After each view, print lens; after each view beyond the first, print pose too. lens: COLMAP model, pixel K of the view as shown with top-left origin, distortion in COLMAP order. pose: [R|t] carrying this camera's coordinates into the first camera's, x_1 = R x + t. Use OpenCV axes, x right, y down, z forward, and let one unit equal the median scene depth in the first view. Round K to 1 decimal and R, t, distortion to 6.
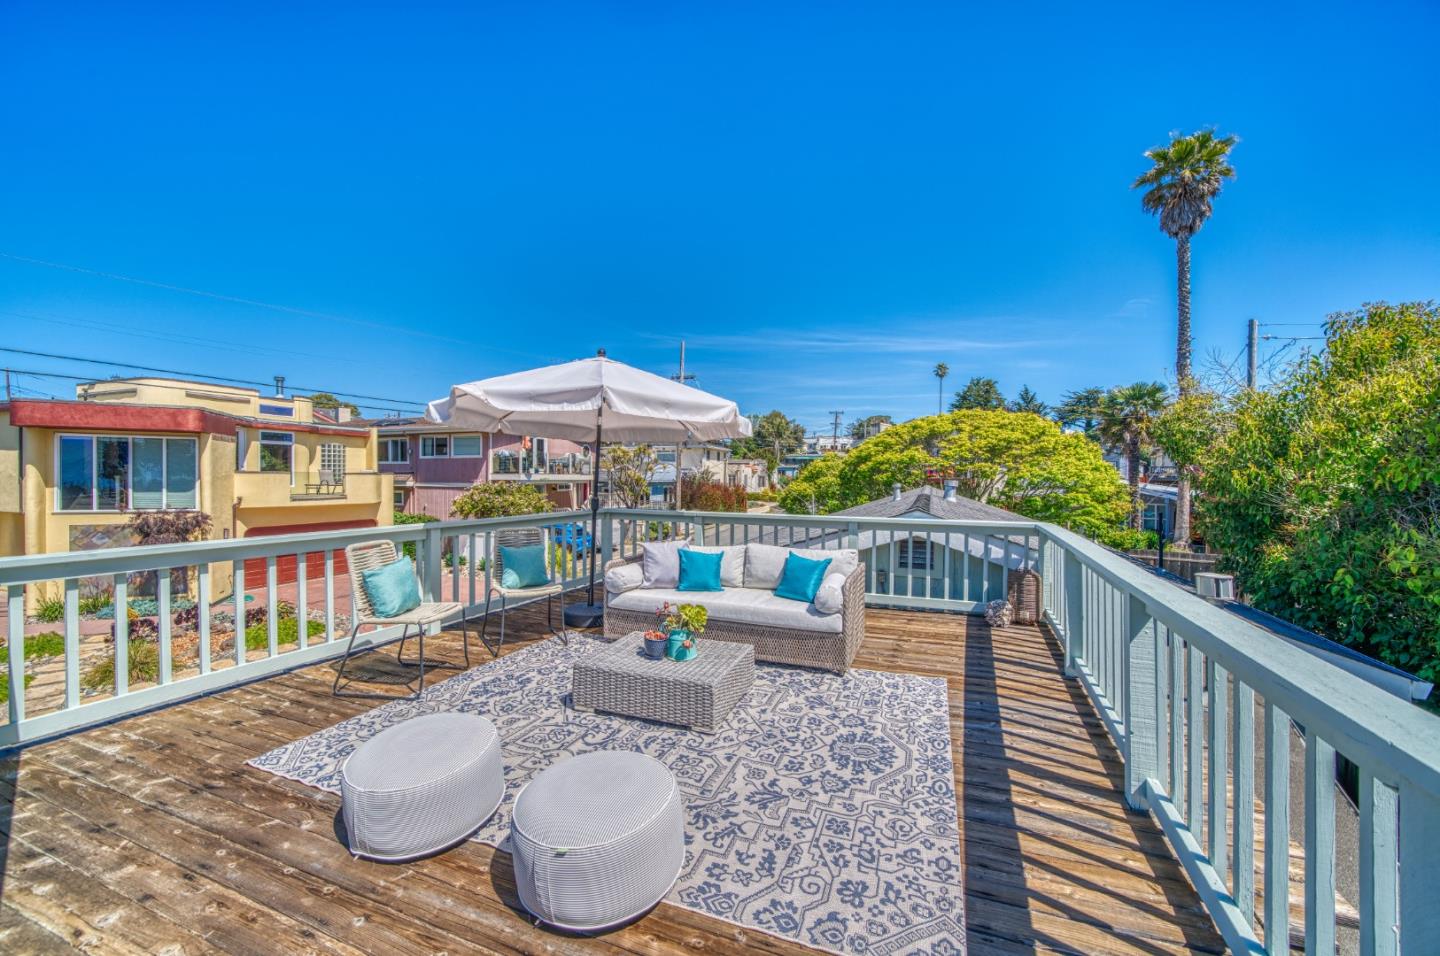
lens RADIAL K [[547.0, 0, 714.1], [0, 547.0, 474.6], [0, 0, 1]] dist [-0.010233, 0.000309]
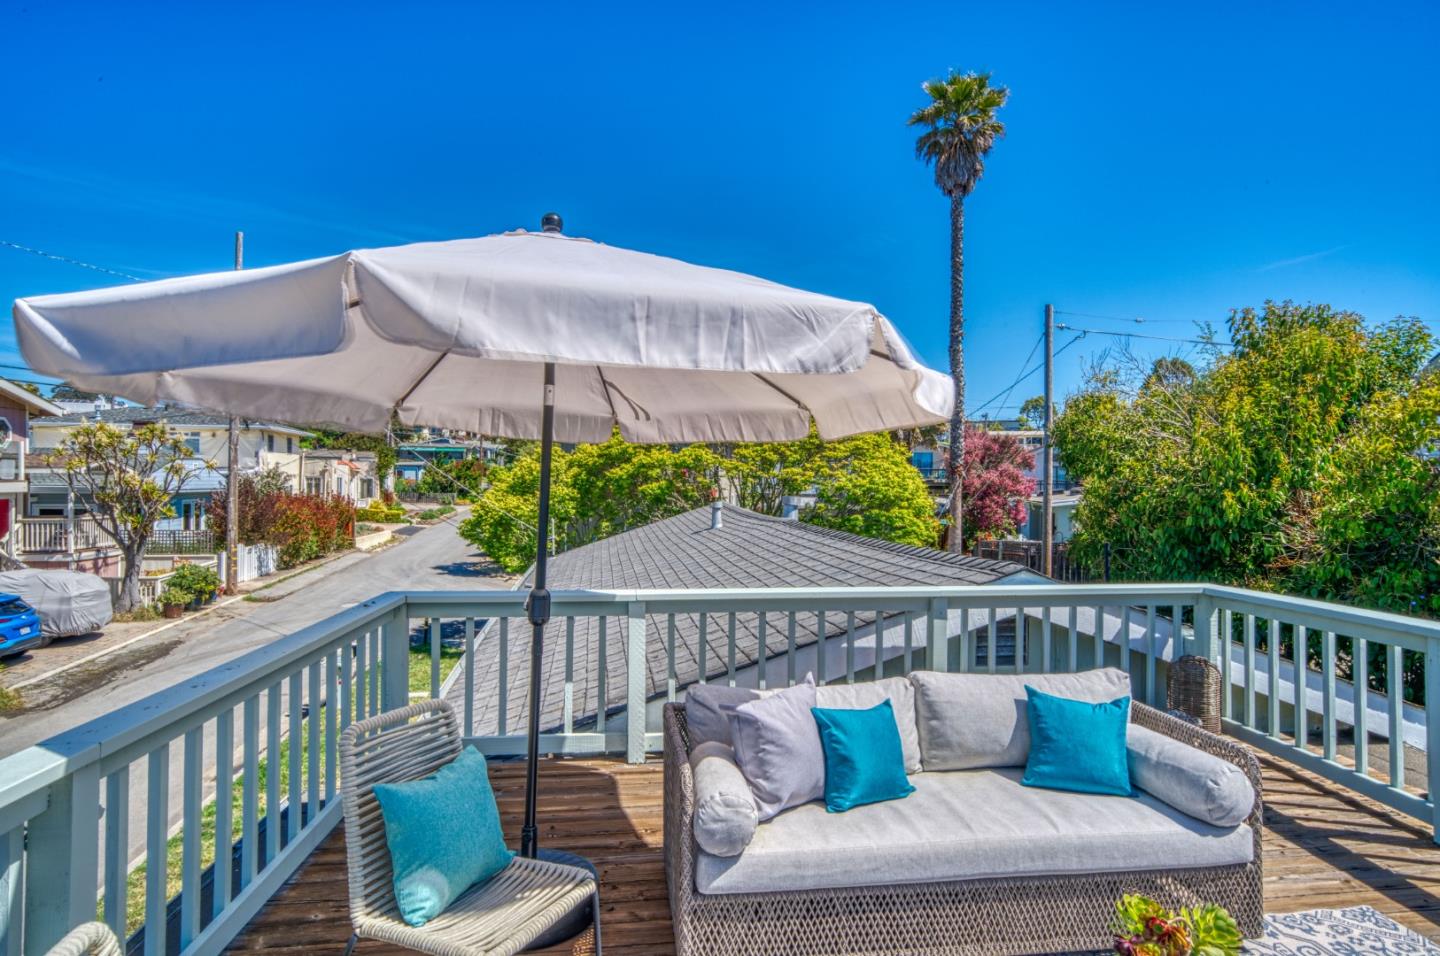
lens RADIAL K [[816.0, 0, 723.6], [0, 816.0, 477.5], [0, 0, 1]] dist [0.020195, -0.000508]
pose [[0.863381, 0.000357, 0.504553, -0.106820], [-0.002201, 0.999993, 0.003060, -0.011220], [-0.504548, -0.003753, 0.863375, 0.115142]]
